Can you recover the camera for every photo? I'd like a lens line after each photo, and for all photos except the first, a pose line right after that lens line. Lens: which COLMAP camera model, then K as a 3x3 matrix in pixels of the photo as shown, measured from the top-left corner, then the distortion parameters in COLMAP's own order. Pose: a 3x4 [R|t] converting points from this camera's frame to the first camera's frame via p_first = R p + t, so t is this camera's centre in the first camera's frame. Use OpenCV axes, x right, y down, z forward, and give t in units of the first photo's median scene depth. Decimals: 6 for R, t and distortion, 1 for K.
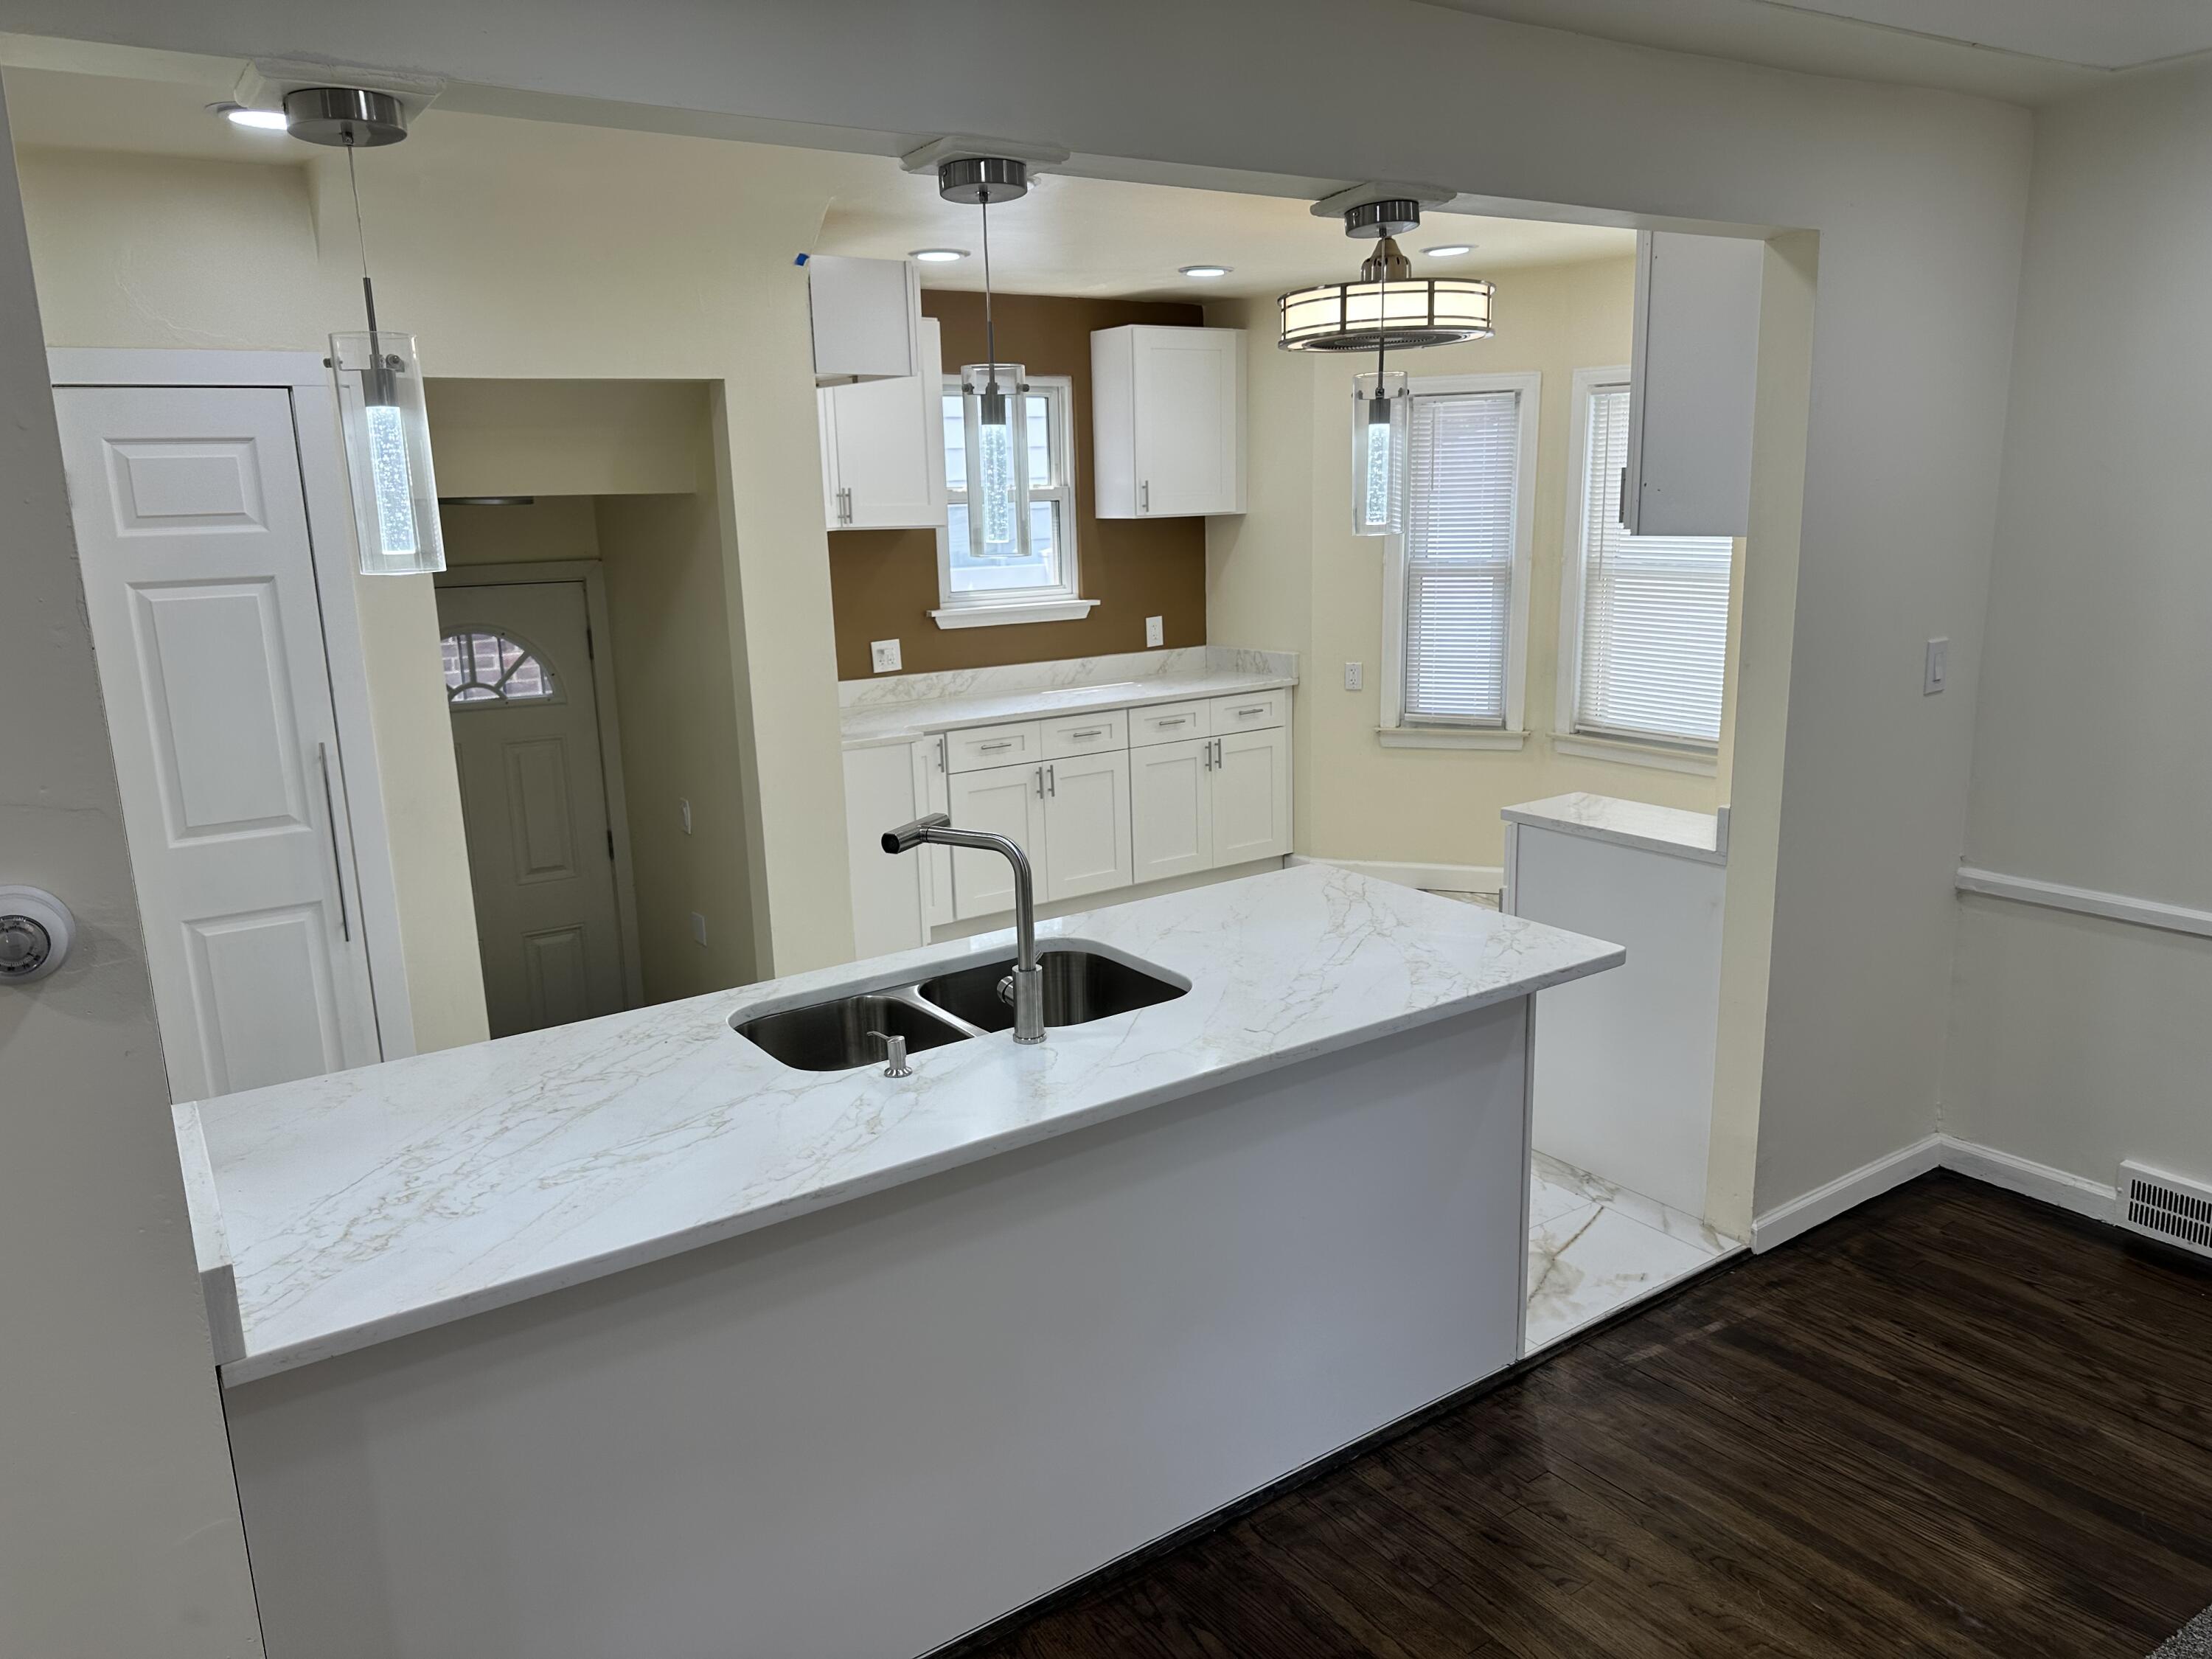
lens RADIAL K [[1583.9, 0, 1107.8], [0, 1583.9, 860.2], [0, 0, 1]] dist [0.072539, -0.083137]
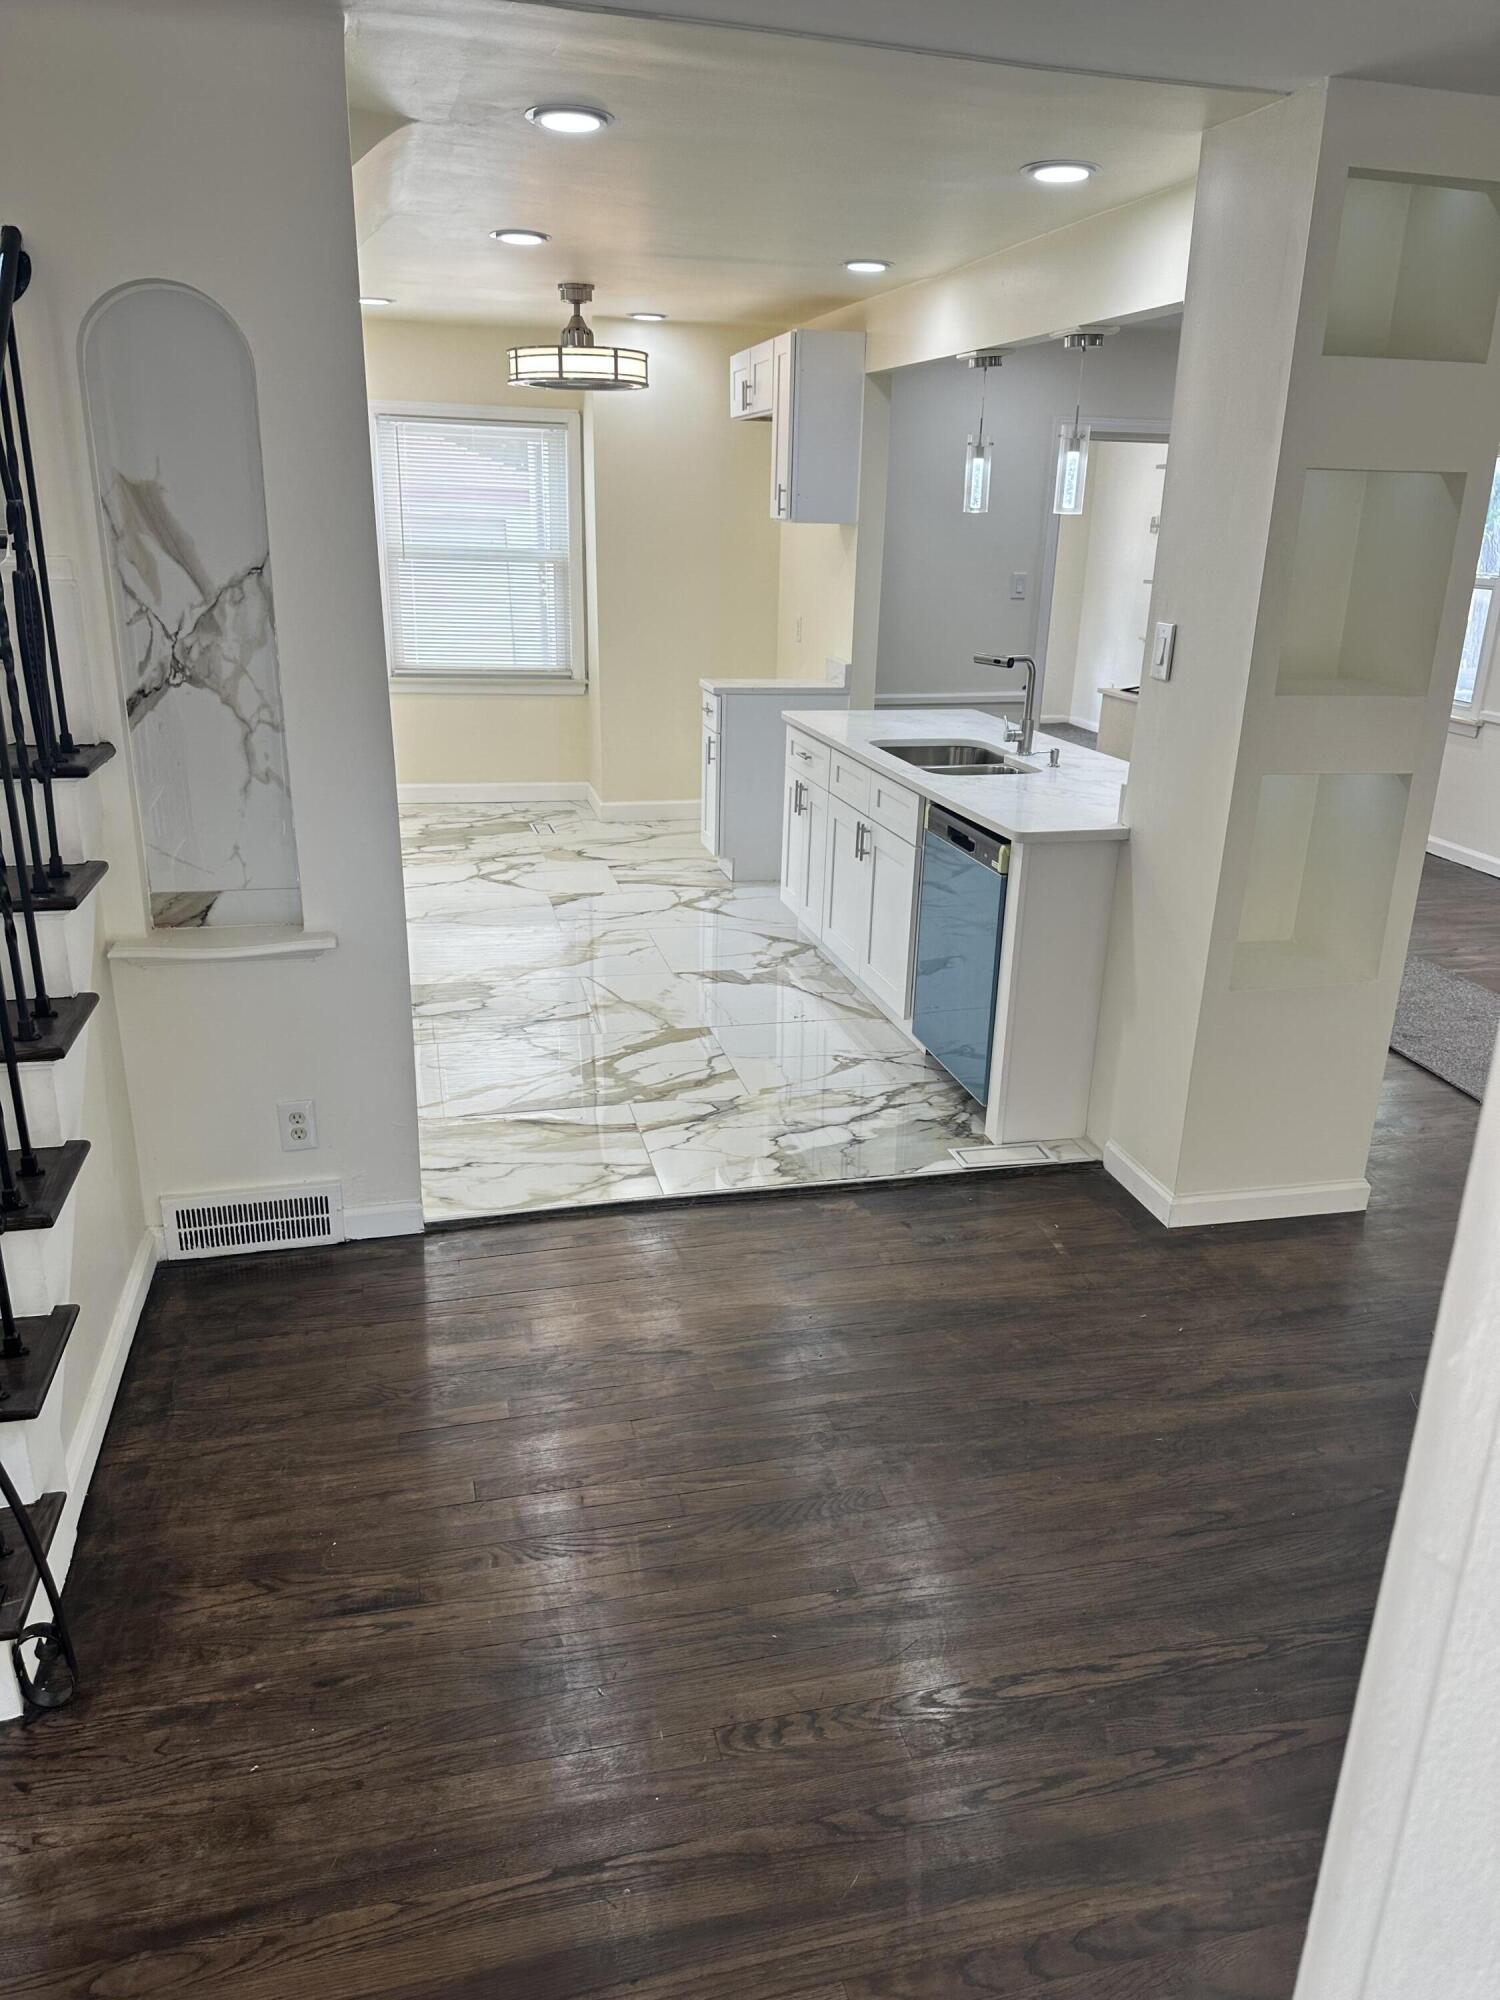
lens RADIAL K [[1422.0, 0, 774.5], [0, 1422.0, 1005.1], [0, 0, 1]] dist [0.050824, -0.055699]
pose [[0.360950, -0.282443, 0.888786, -1.522948], [0.179634, 0.956245, 0.230928, -0.057242], [-0.915121, 0.076302, 0.395893, 0.461348]]
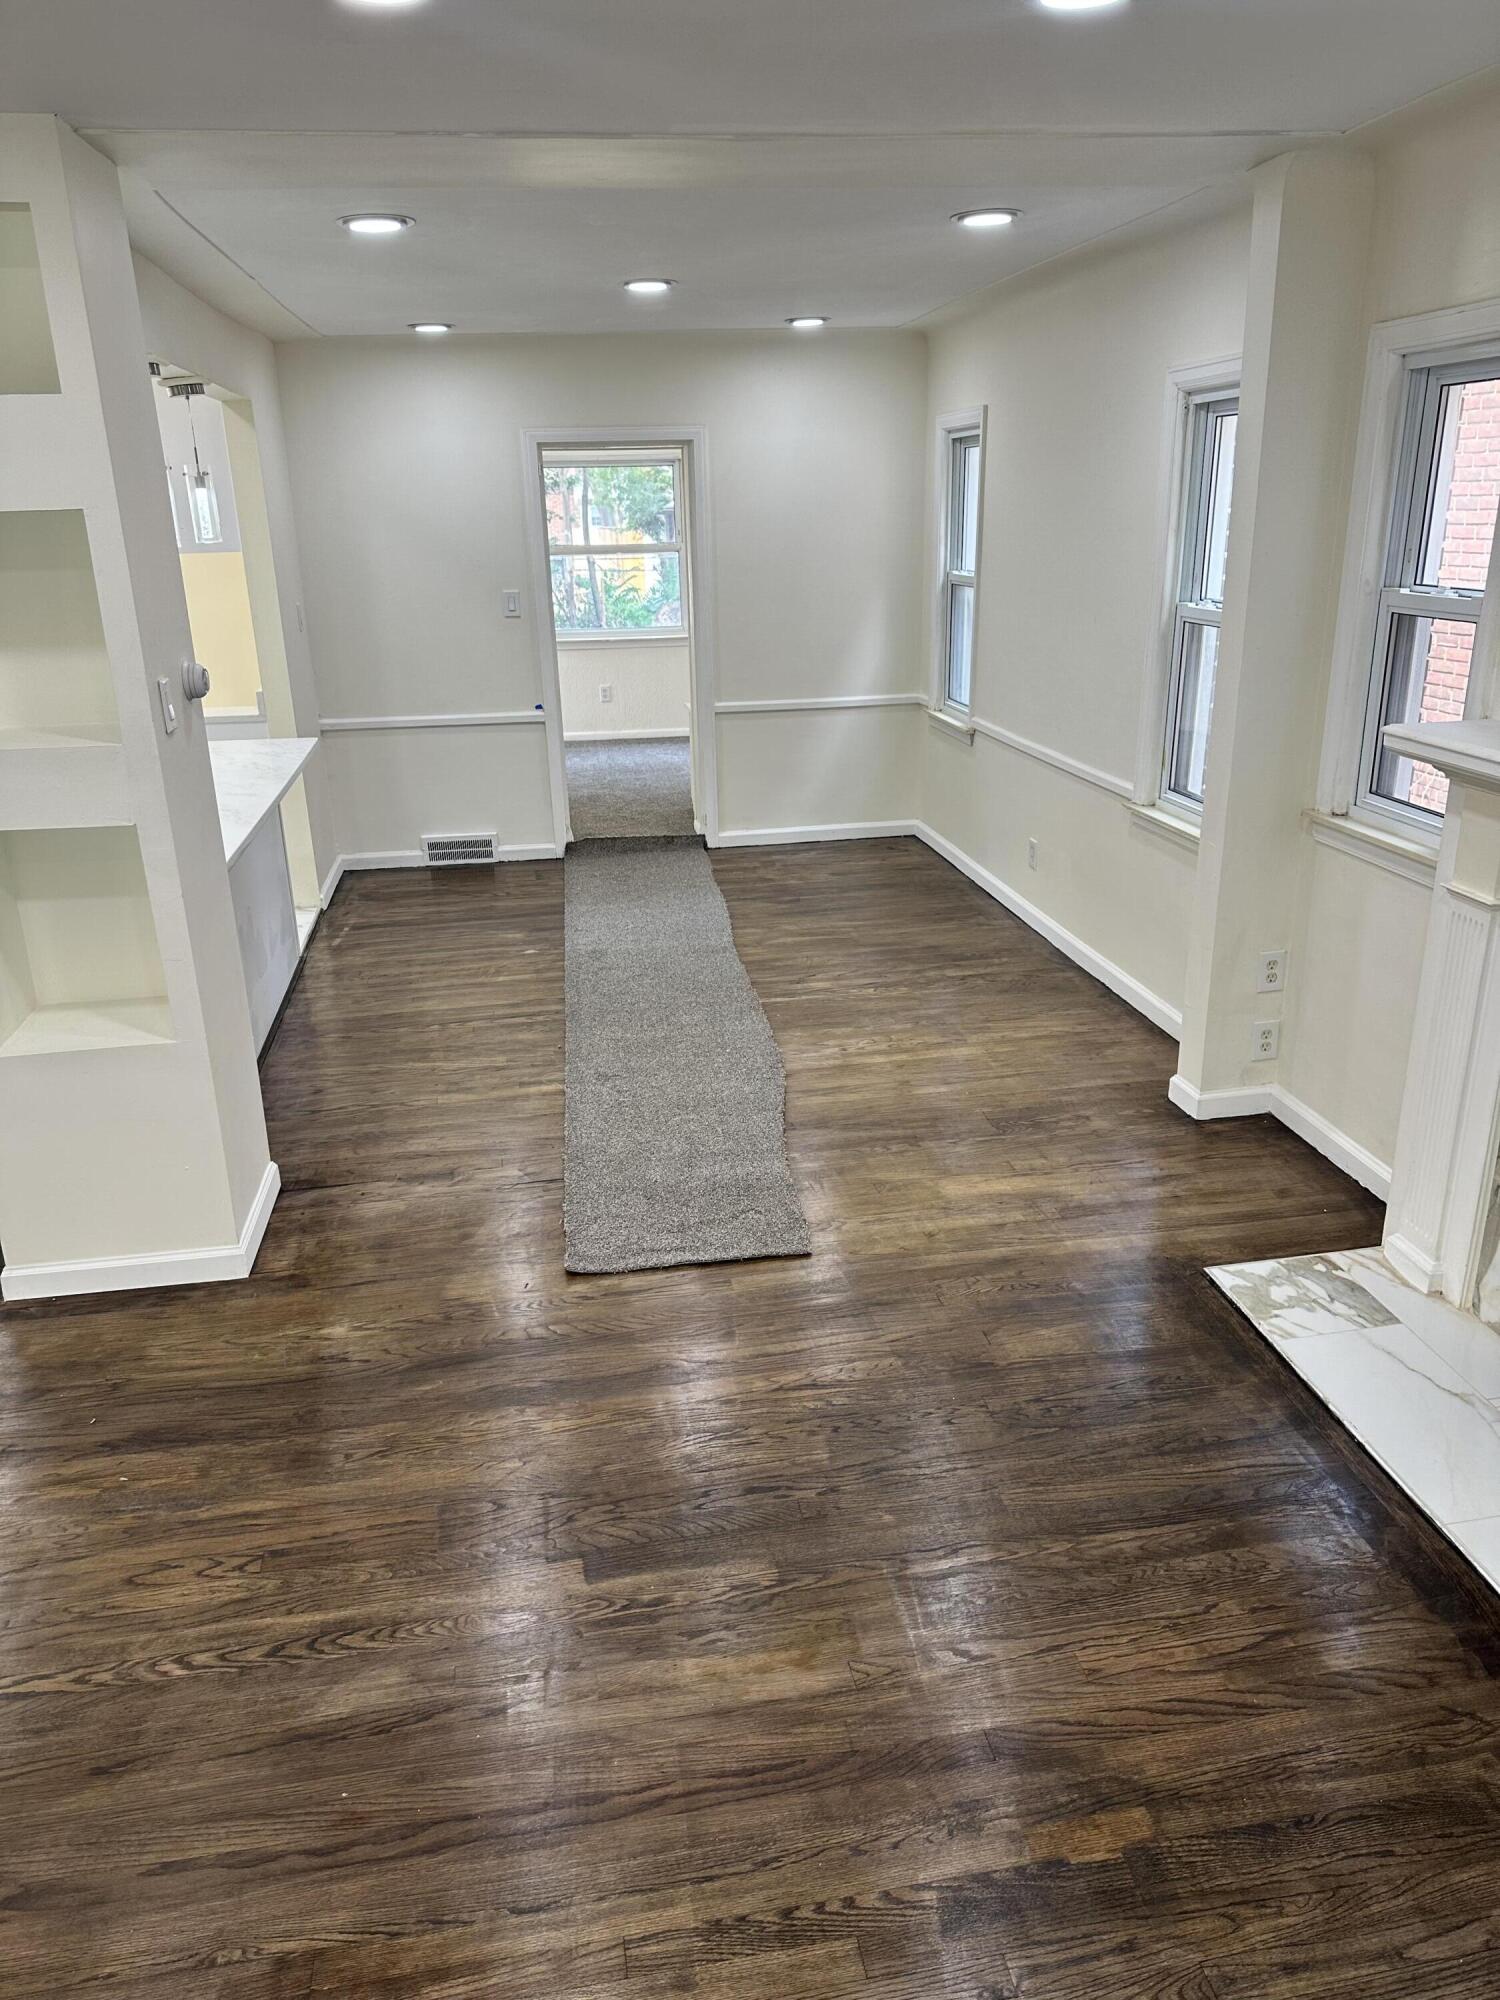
lens RADIAL K [[1385.2, 0, 750.0], [0, 1385.2, 1000.0], [0, 0, 1]] dist [0.189128, -0.224117]
pose [[0.440277, -0.288327, 0.850308, -1.056465], [0.222919, 0.952486, 0.207550, 0.112357], [-0.869749, 0.098170, 0.483632, -0.400004]]
